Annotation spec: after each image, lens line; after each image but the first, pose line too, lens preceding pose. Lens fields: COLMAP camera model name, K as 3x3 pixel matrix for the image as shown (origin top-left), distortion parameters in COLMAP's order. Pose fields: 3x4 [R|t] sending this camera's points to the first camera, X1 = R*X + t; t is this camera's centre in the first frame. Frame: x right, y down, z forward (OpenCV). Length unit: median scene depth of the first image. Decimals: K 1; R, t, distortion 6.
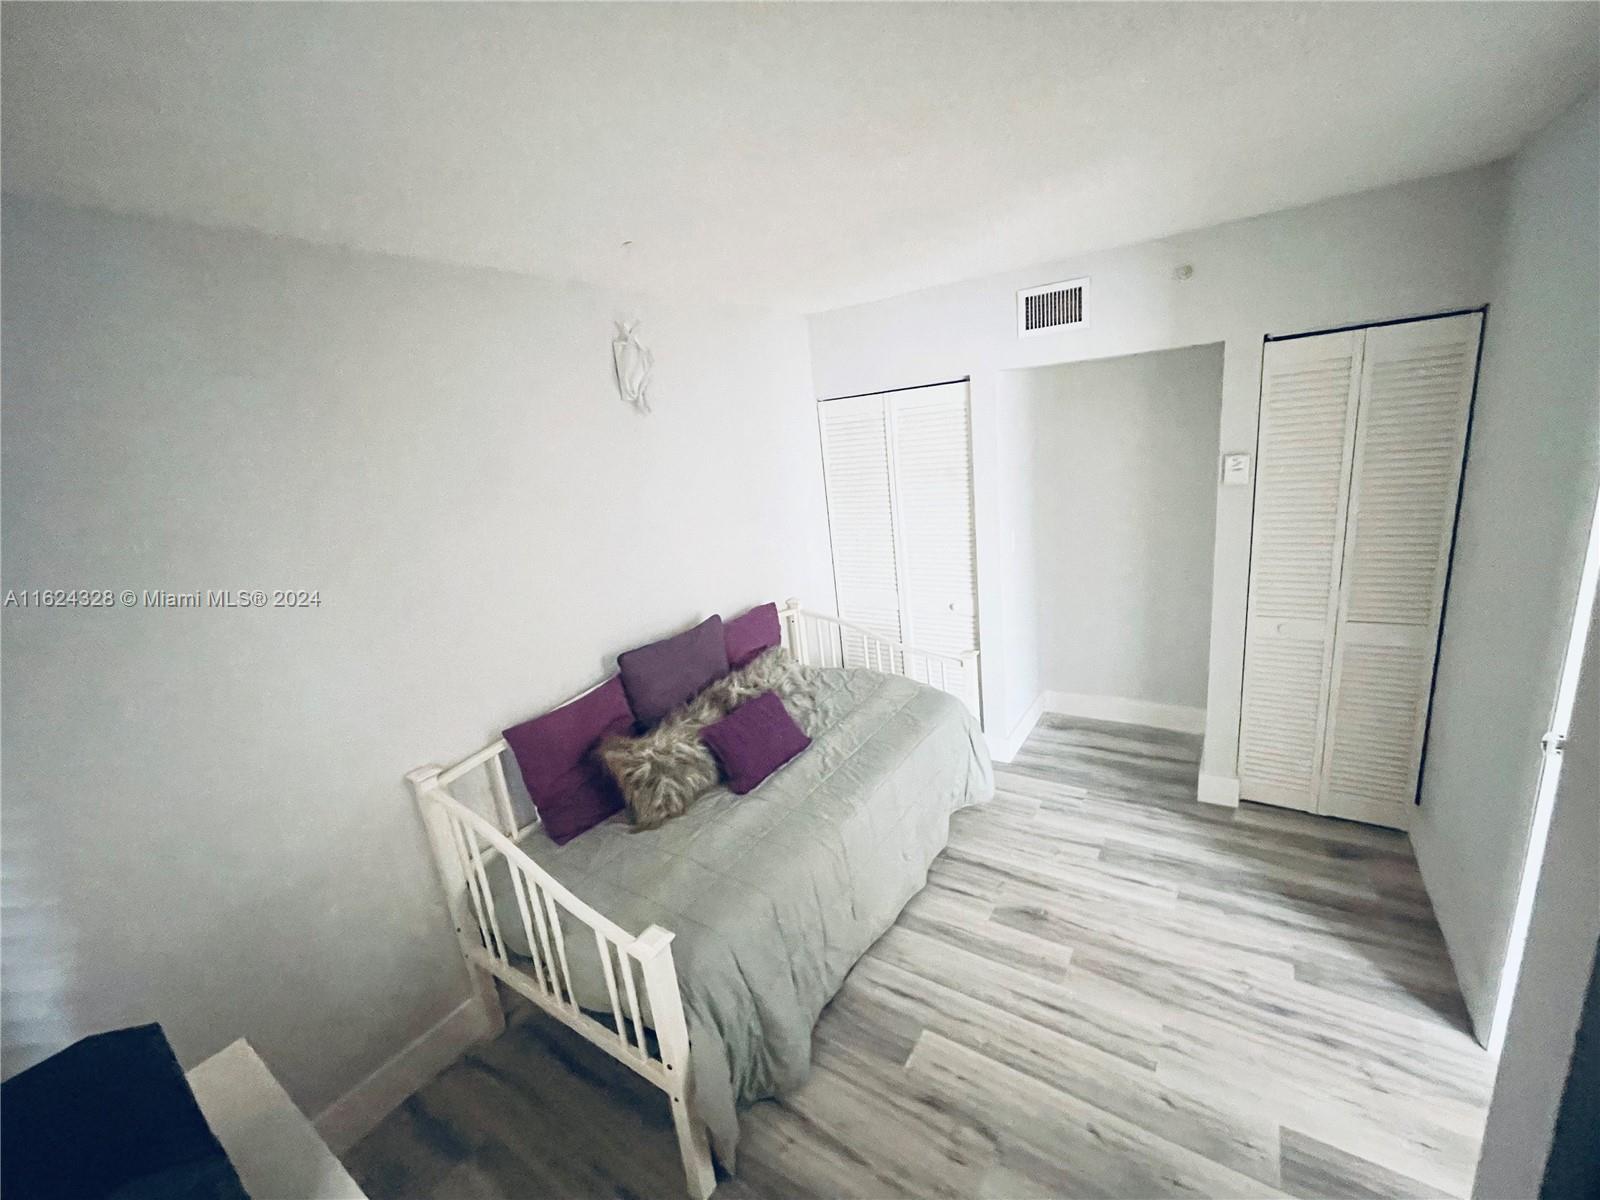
lens RADIAL K [[654.3, 0, 793.6], [0, 654.3, 597.9], [0, 0, 1]] dist [0.000465, 0.001005]
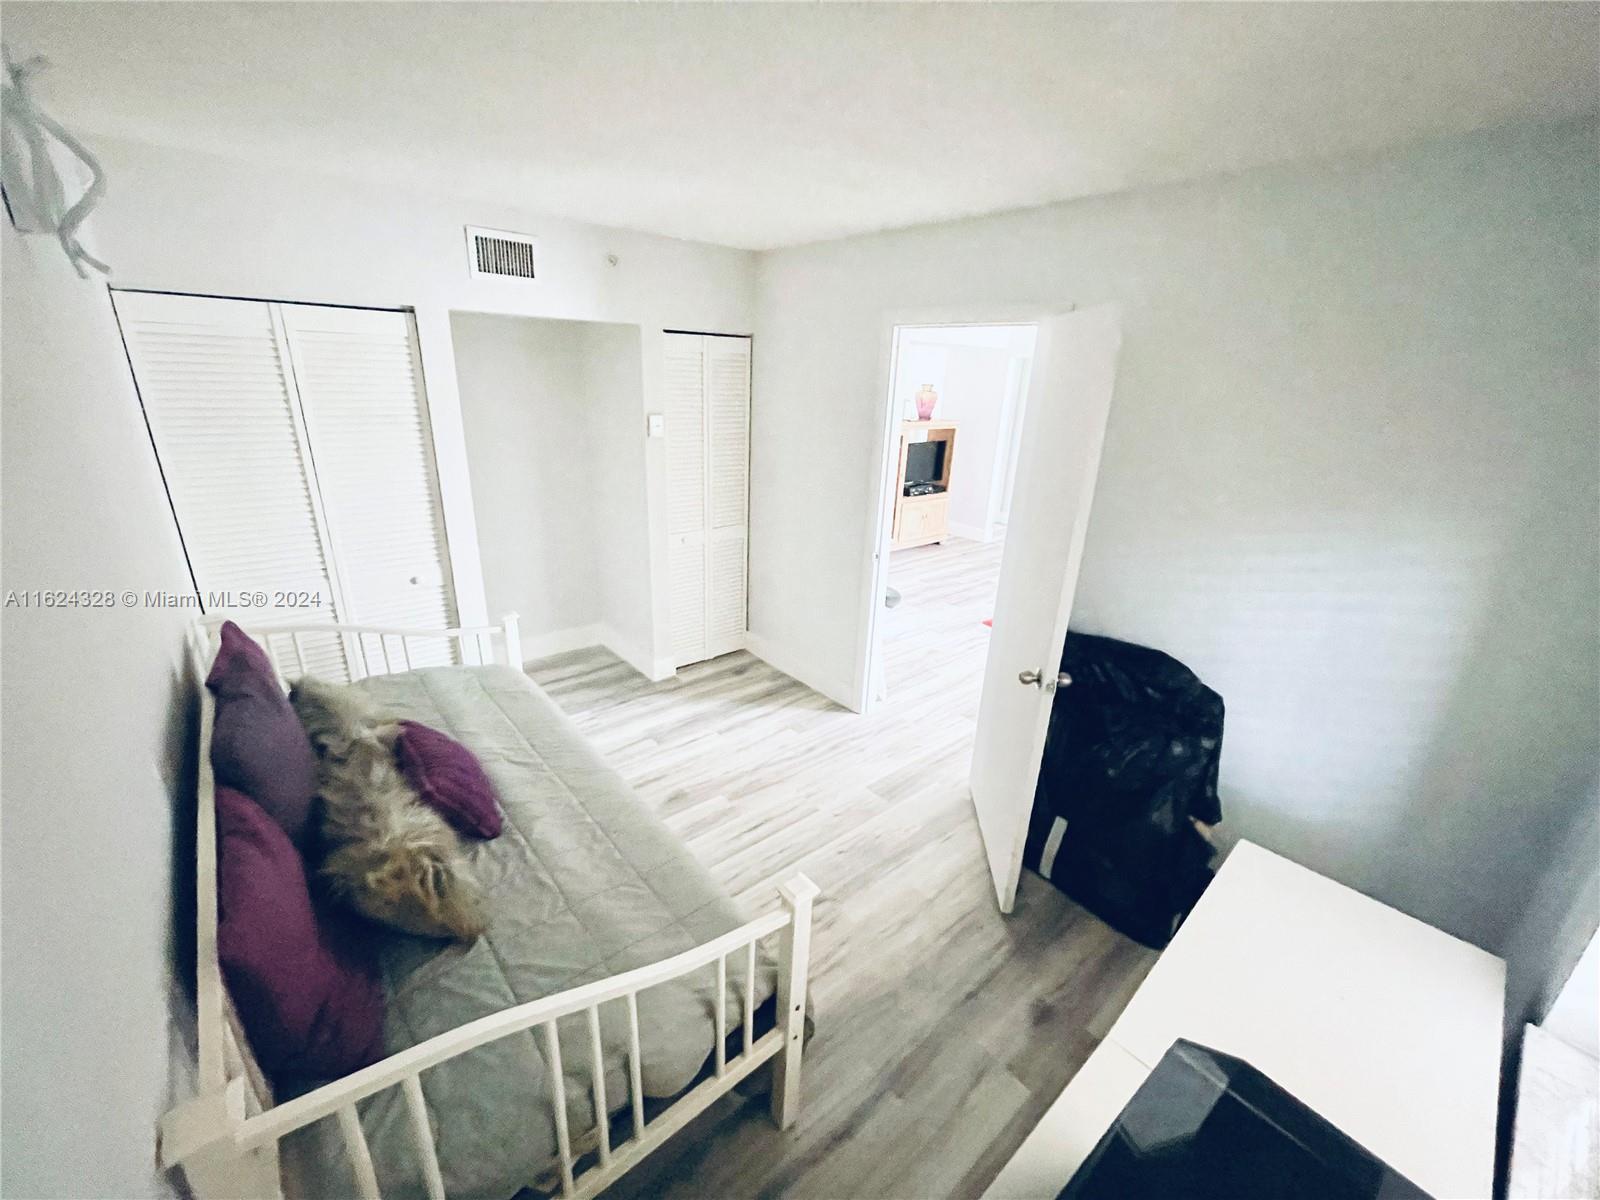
lens RADIAL K [[654.3, 0, 794.9], [0, 654.3, 599.2], [0, 0, 1]] dist [0.000465, 0.001005]
pose [[0.263954, -0.215289, 0.940202, -0.580915], [0.170409, 0.969847, 0.174236, -0.036919], [-0.949363, 0.114228, 0.292682, 0.373243]]
